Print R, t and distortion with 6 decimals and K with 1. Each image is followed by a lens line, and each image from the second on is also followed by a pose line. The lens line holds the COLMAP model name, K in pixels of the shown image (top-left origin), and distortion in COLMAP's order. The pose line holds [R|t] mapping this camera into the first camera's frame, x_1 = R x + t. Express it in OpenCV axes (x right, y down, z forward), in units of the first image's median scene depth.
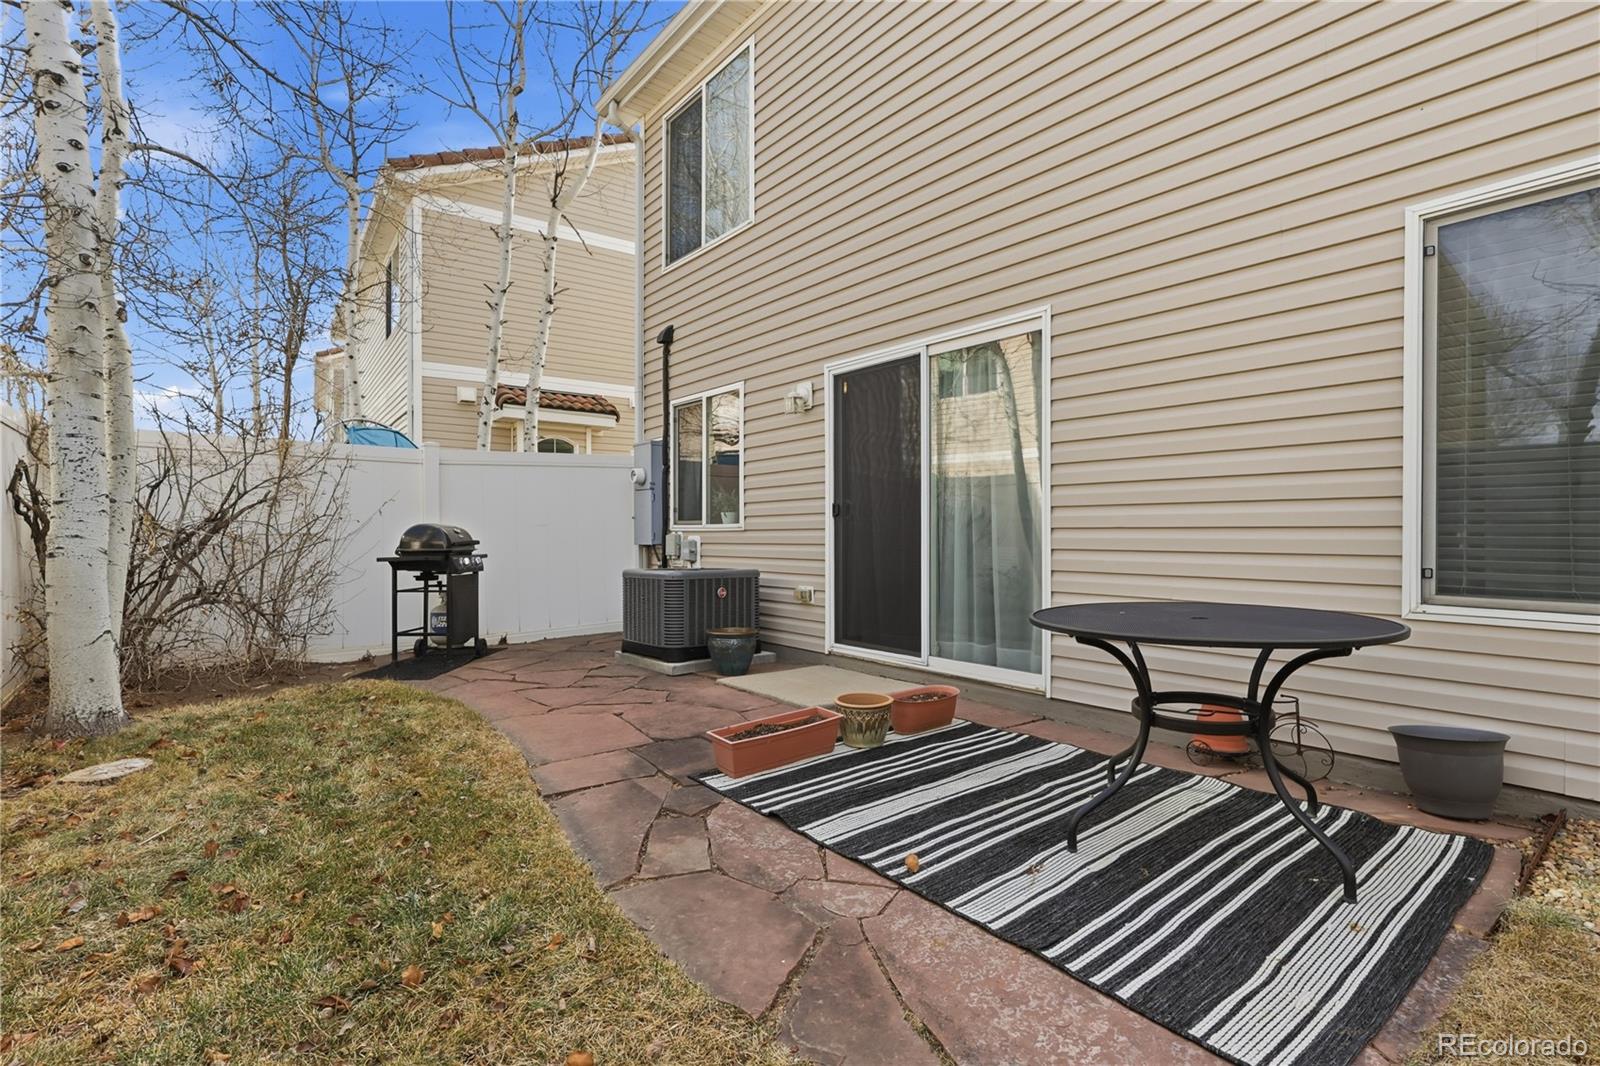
lens RADIAL K [[752.6, 0, 799.3], [0, 752.6, 530.2], [0, 0, 1]] dist [0.000919, 0.002209]
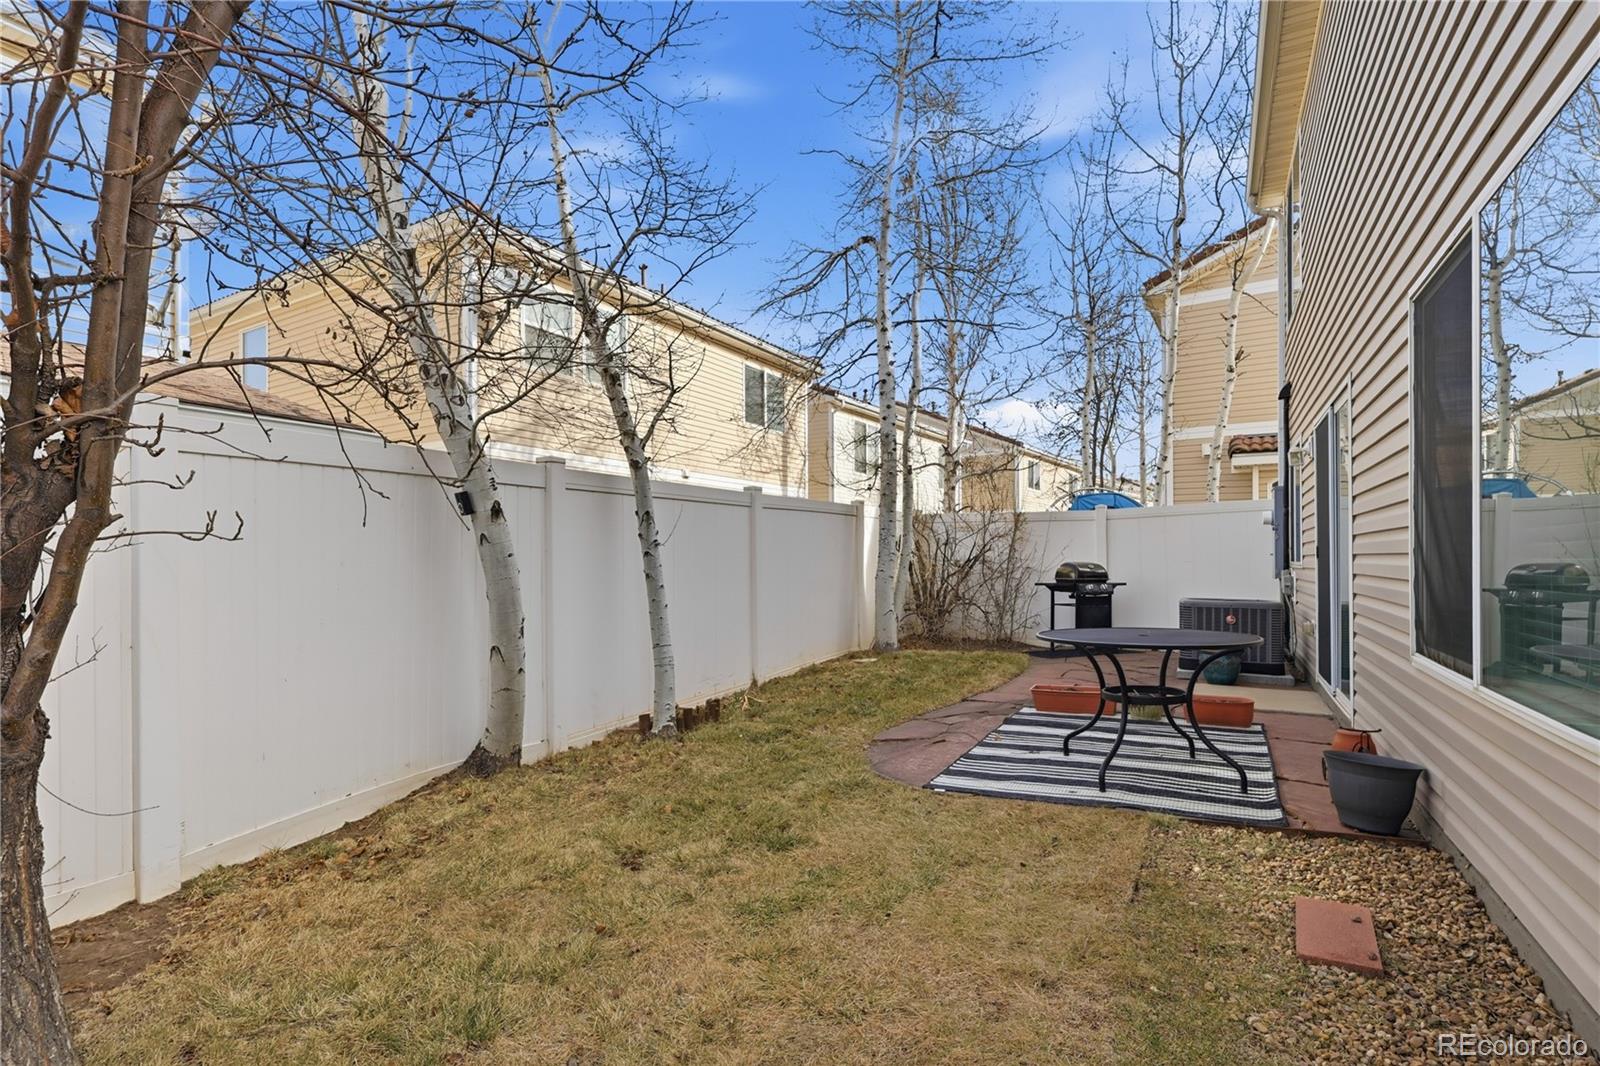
lens RADIAL K [[752.6, 0, 801.6], [0, 752.6, 548.6], [0, 0, 1]] dist [0.000919, 0.002209]
pose [[0.385671, -0.013454, -0.922538, 0.556220], [0.009072, 0.999901, -0.010789, -0.019260], [0.922592, -0.004208, 0.385754, -0.090697]]
